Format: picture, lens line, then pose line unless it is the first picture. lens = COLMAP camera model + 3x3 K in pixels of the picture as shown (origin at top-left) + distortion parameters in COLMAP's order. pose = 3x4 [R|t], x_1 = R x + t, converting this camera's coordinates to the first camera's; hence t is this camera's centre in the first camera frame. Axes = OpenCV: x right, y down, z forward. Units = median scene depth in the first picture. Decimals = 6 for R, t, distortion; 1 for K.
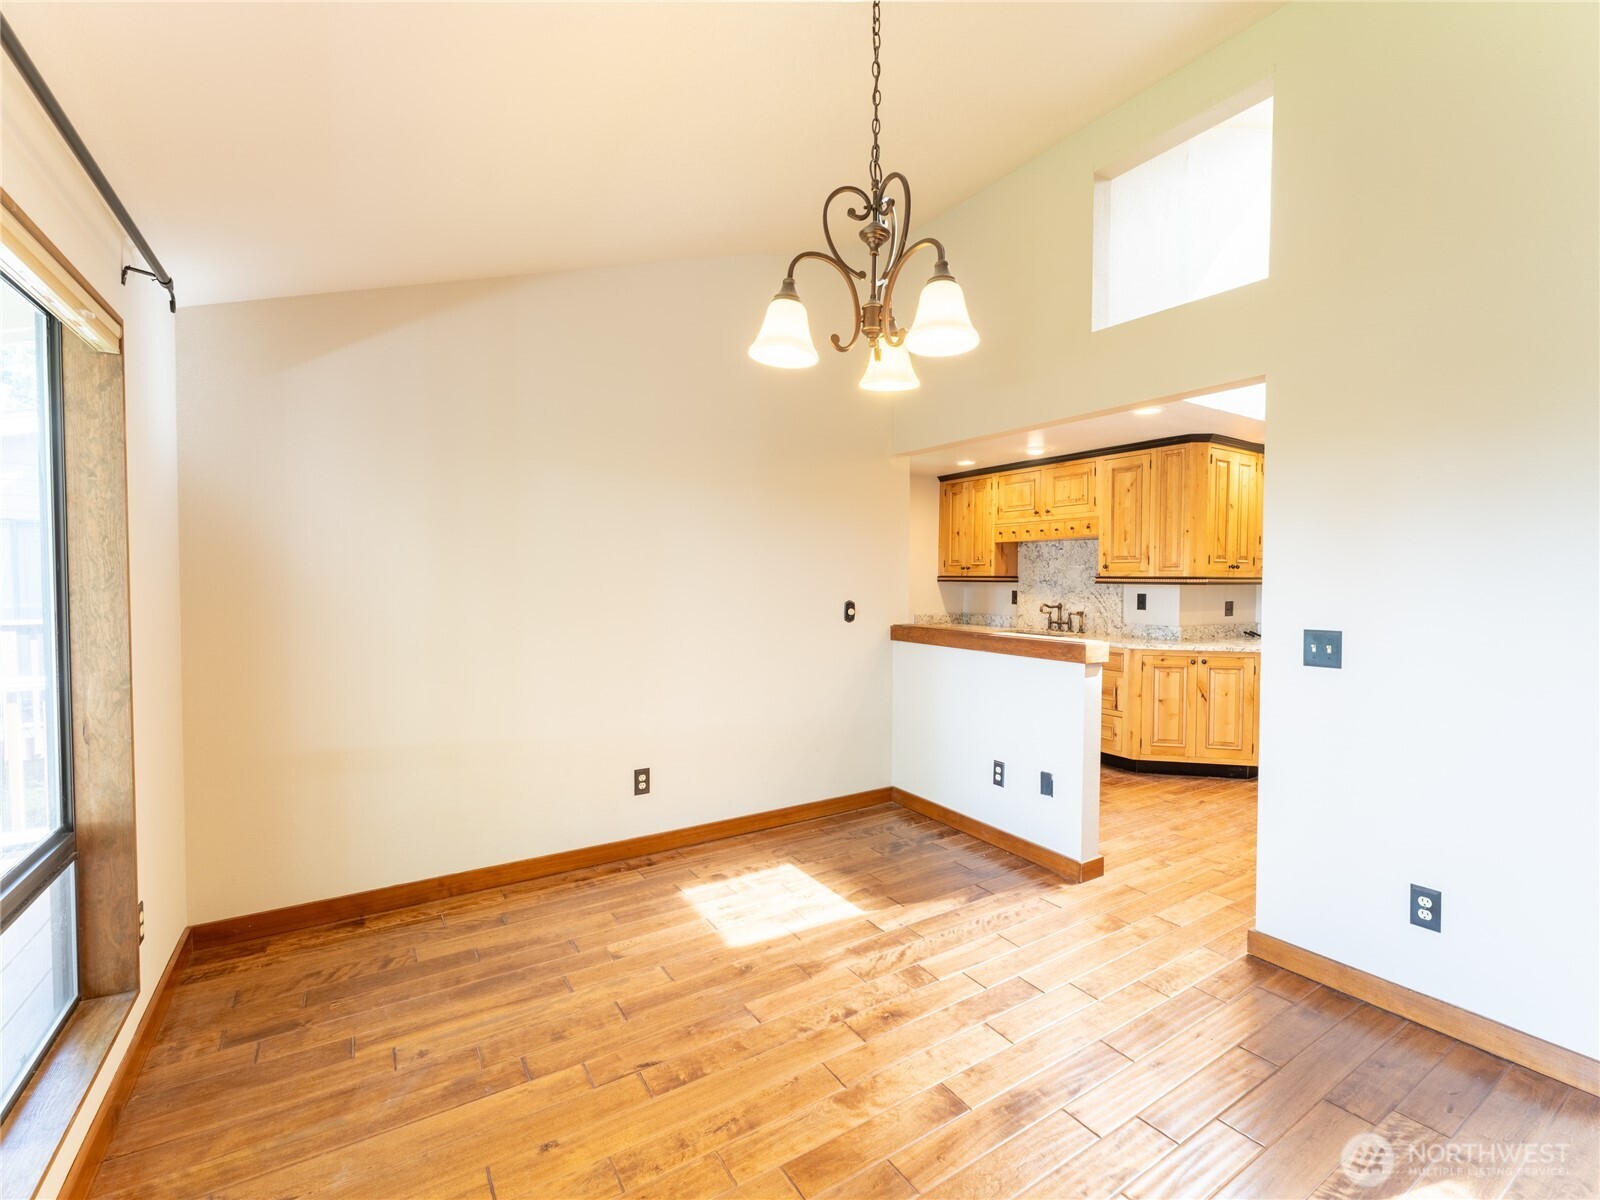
lens RADIAL K [[725.5, 0, 826.5], [0, 725.5, 598.2], [0, 0, 1]] dist [-0.000682, -0.000636]
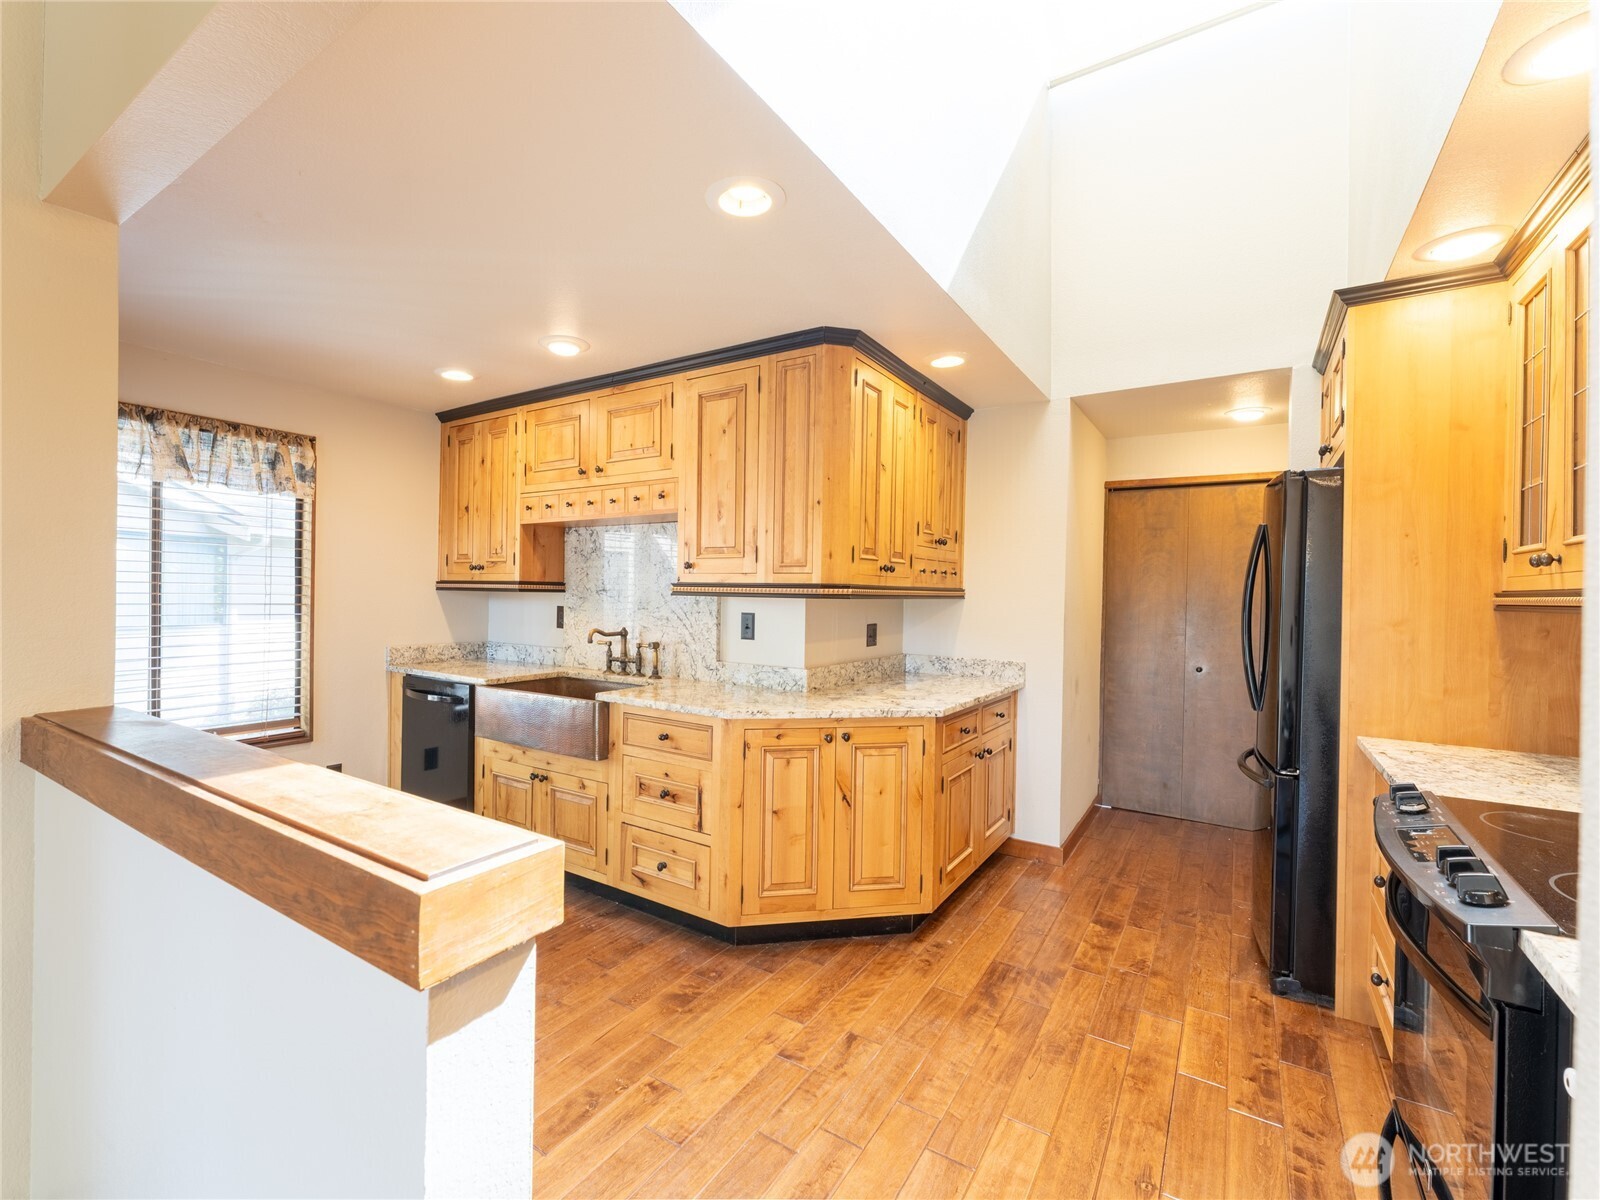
lens RADIAL K [[725.5, 0, 826.5], [0, 725.5, 598.2], [0, 0, 1]] dist [-0.000682, -0.000636]
pose [[0.881397, 0.005305, 0.472346, 0.213438], [0.002177, 0.999881, -0.015292, -0.009043], [-0.472370, 0.014506, 0.881281, 0.451534]]
